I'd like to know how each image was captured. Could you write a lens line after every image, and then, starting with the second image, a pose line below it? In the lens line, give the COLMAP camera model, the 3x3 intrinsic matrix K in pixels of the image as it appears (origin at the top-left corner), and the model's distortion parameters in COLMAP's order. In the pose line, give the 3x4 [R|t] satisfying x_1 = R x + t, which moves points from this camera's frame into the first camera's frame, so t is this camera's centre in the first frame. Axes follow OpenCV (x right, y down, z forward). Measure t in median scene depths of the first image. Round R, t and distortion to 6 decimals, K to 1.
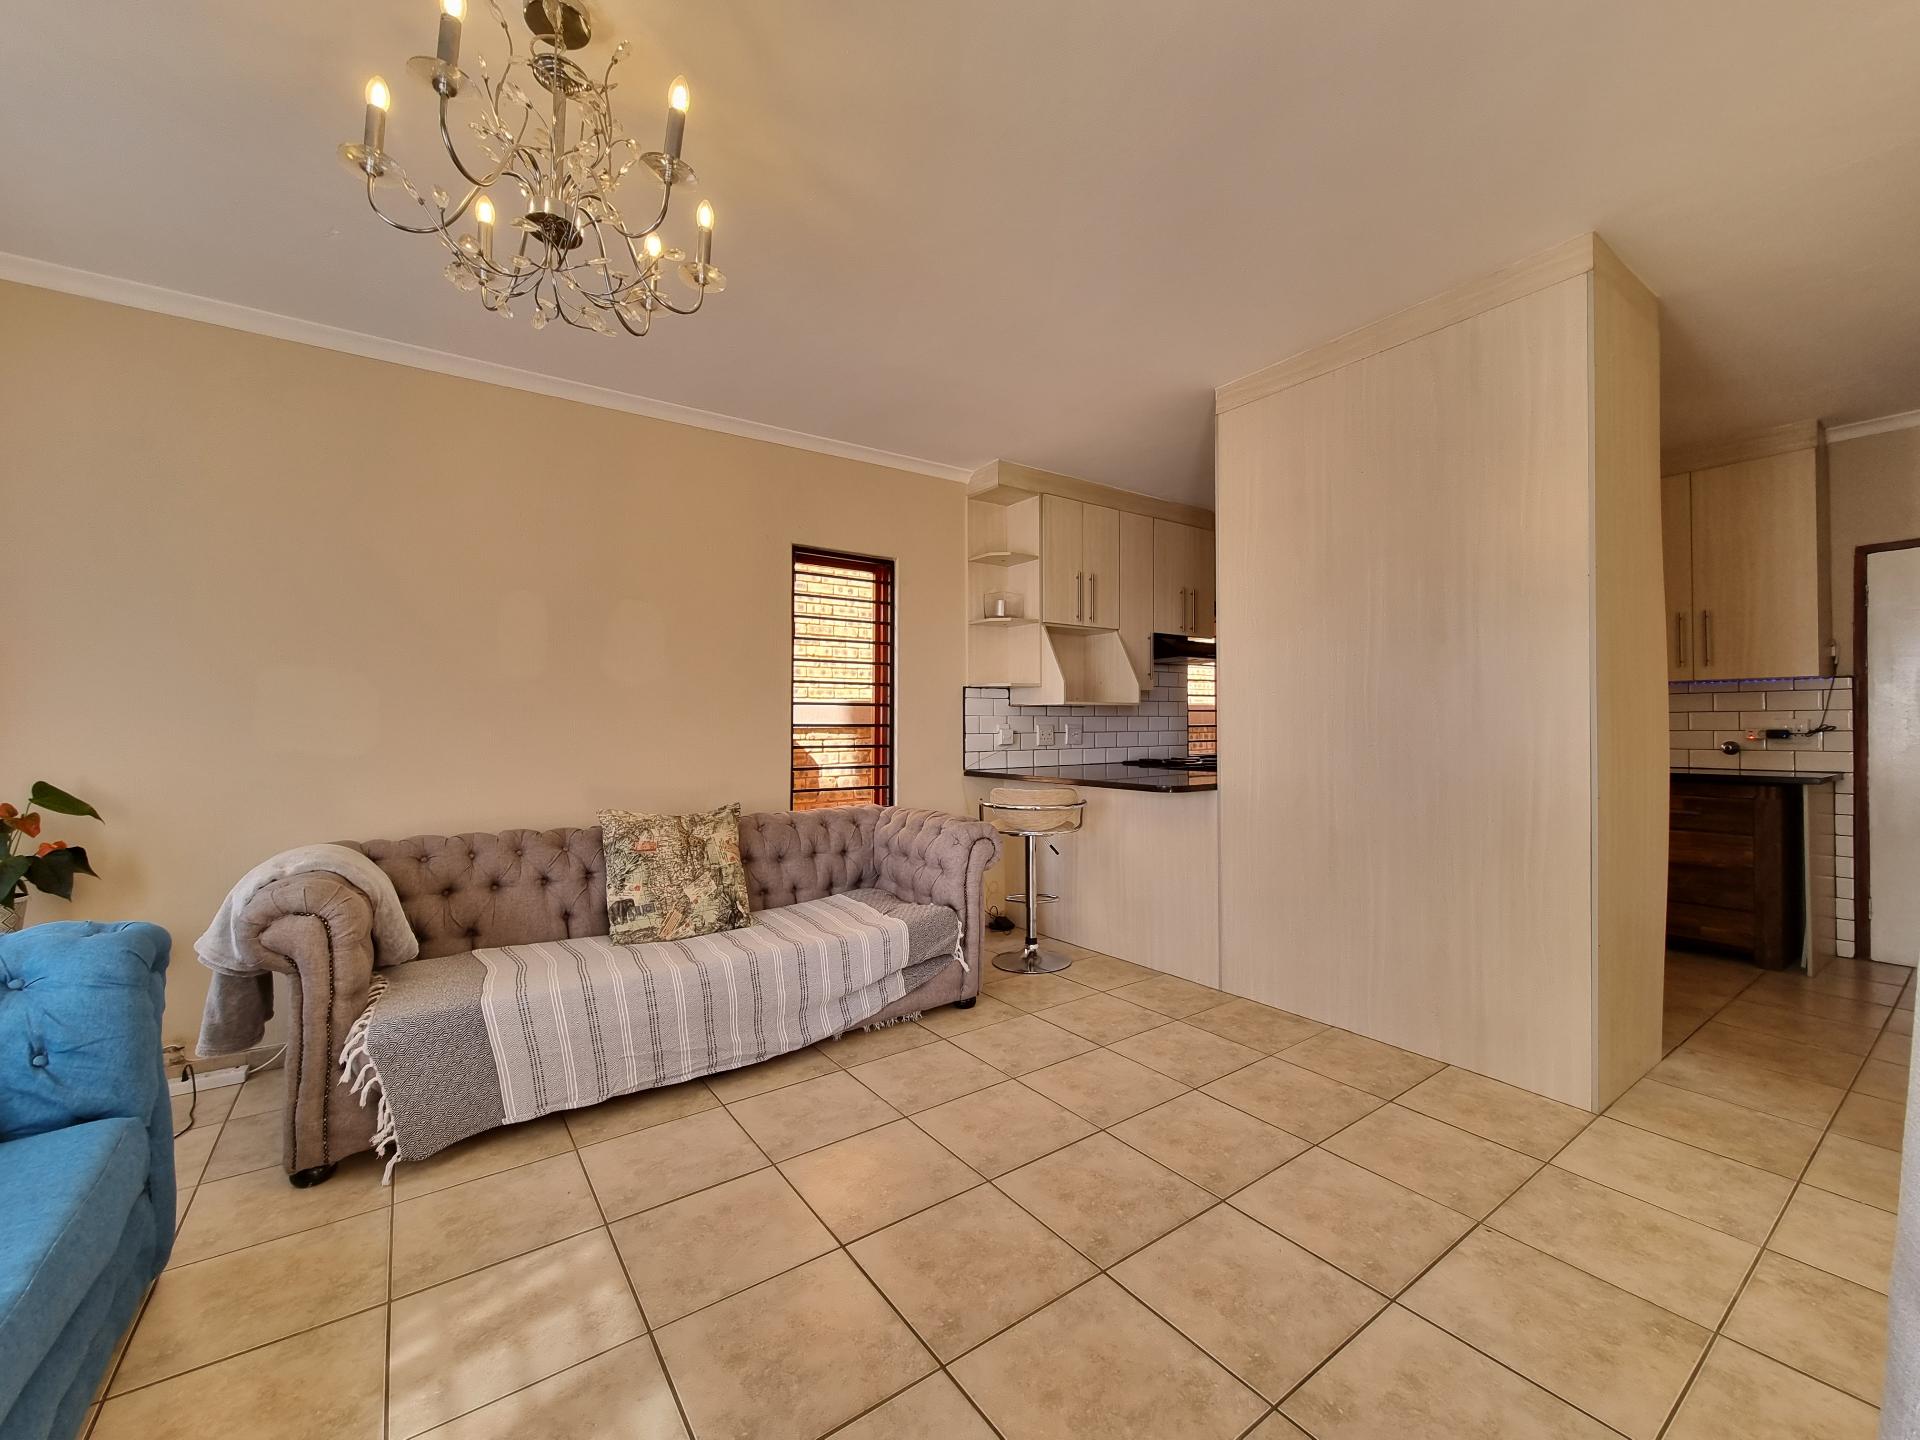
lens RADIAL K [[783.9, 0, 978.8], [0, 783.9, 722.0], [0, 0, 1]] dist [0.002916, -0.002146]
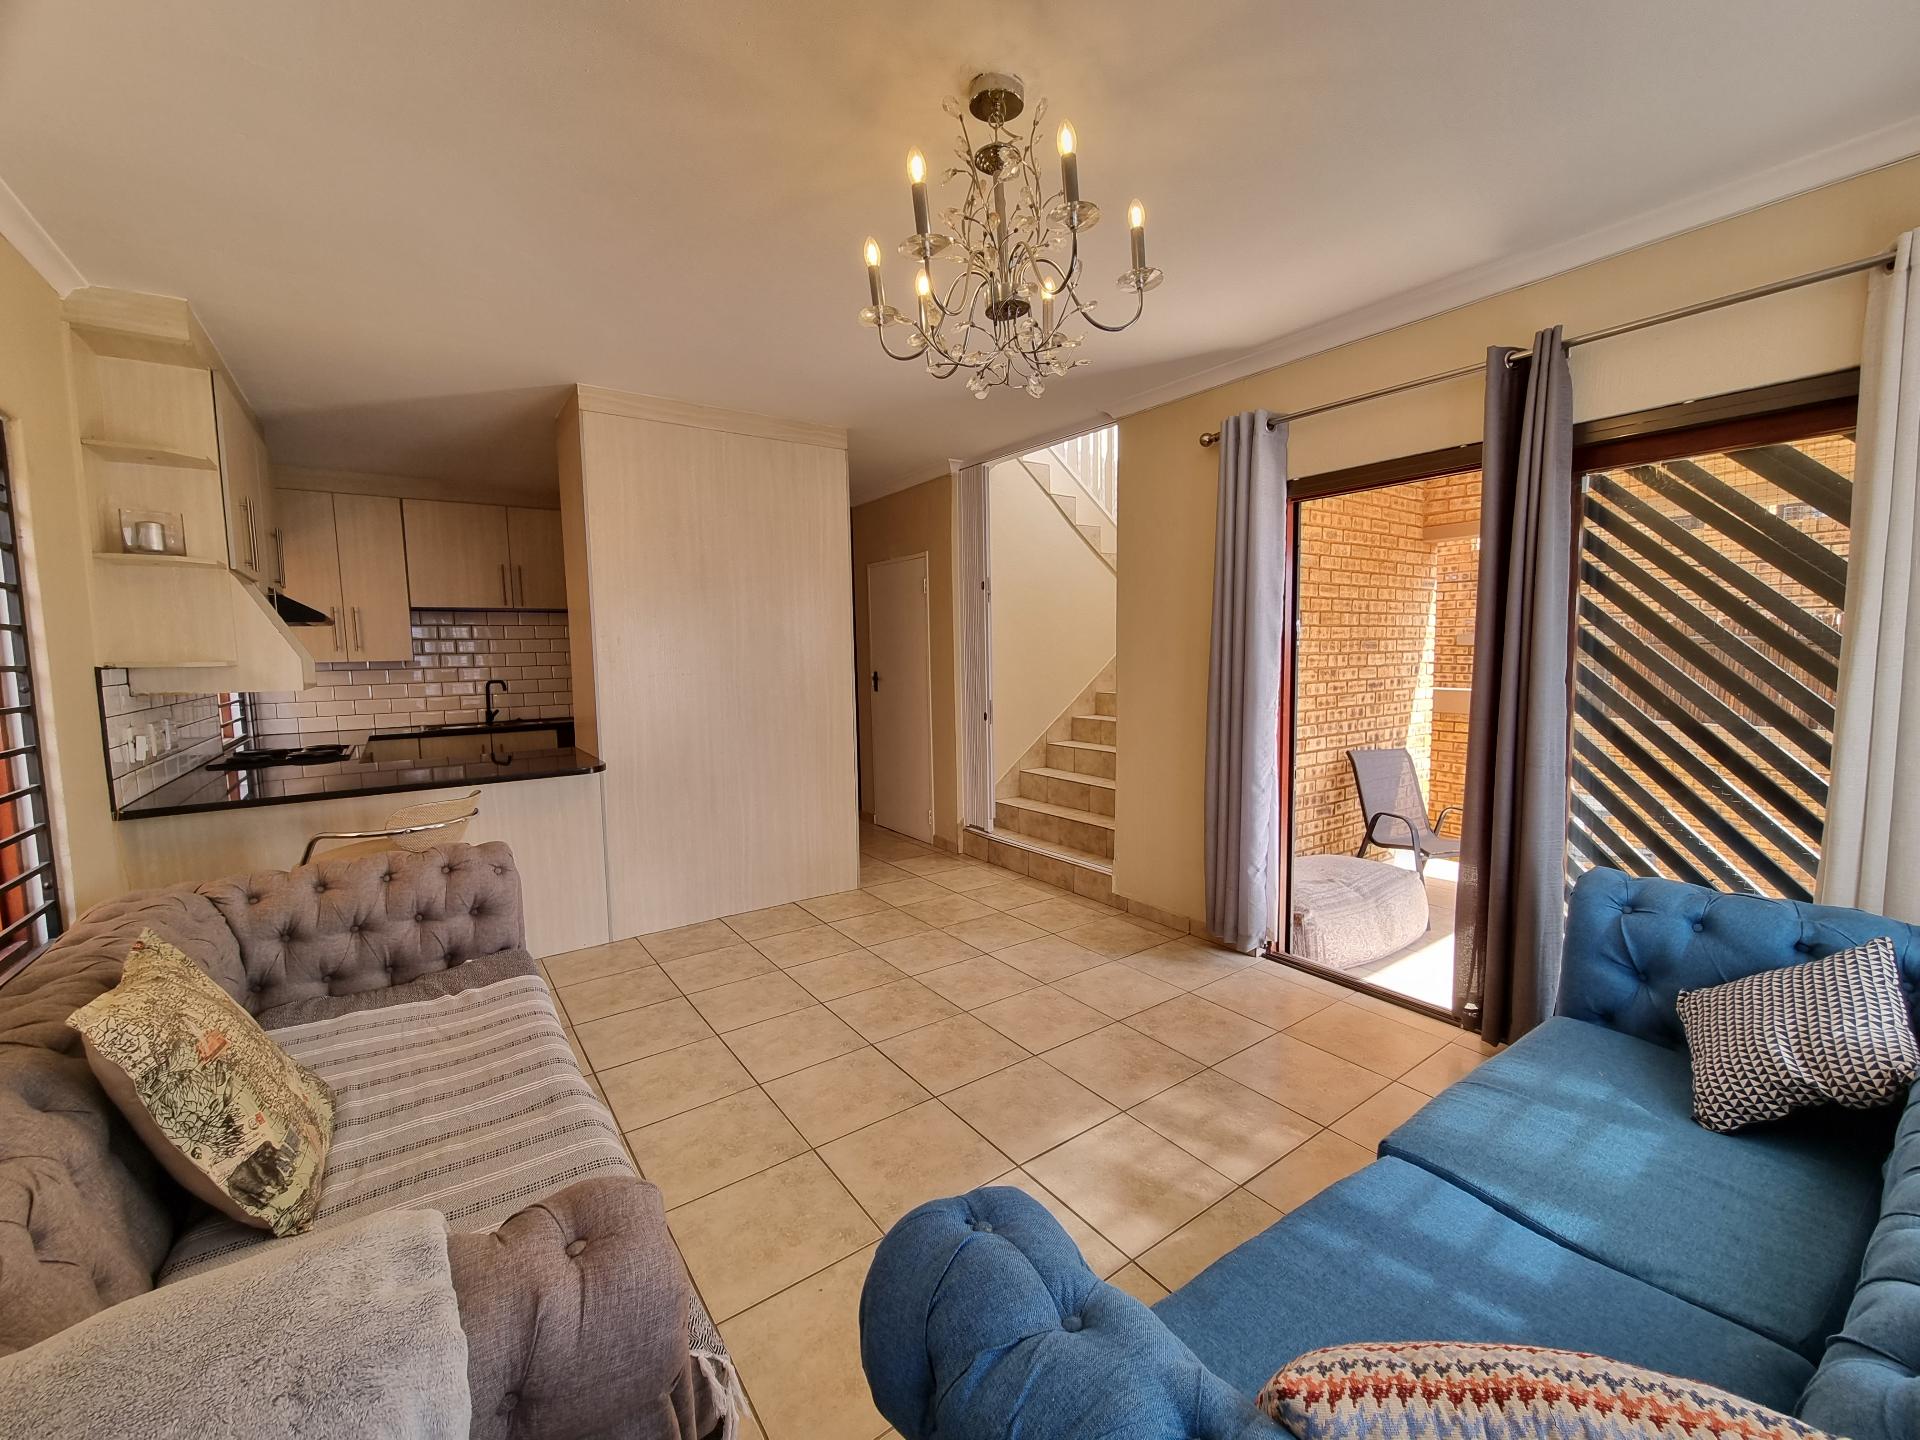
lens RADIAL K [[783.9, 0, 977.9], [0, 783.9, 721.0], [0, 0, 1]] dist [0.002916, -0.002146]
pose [[-0.005961, -0.086285, 0.996253, -0.868003], [0.015291, 0.996146, 0.086367, -0.066828], [-0.999865, 0.015749, -0.004618, 0.532285]]
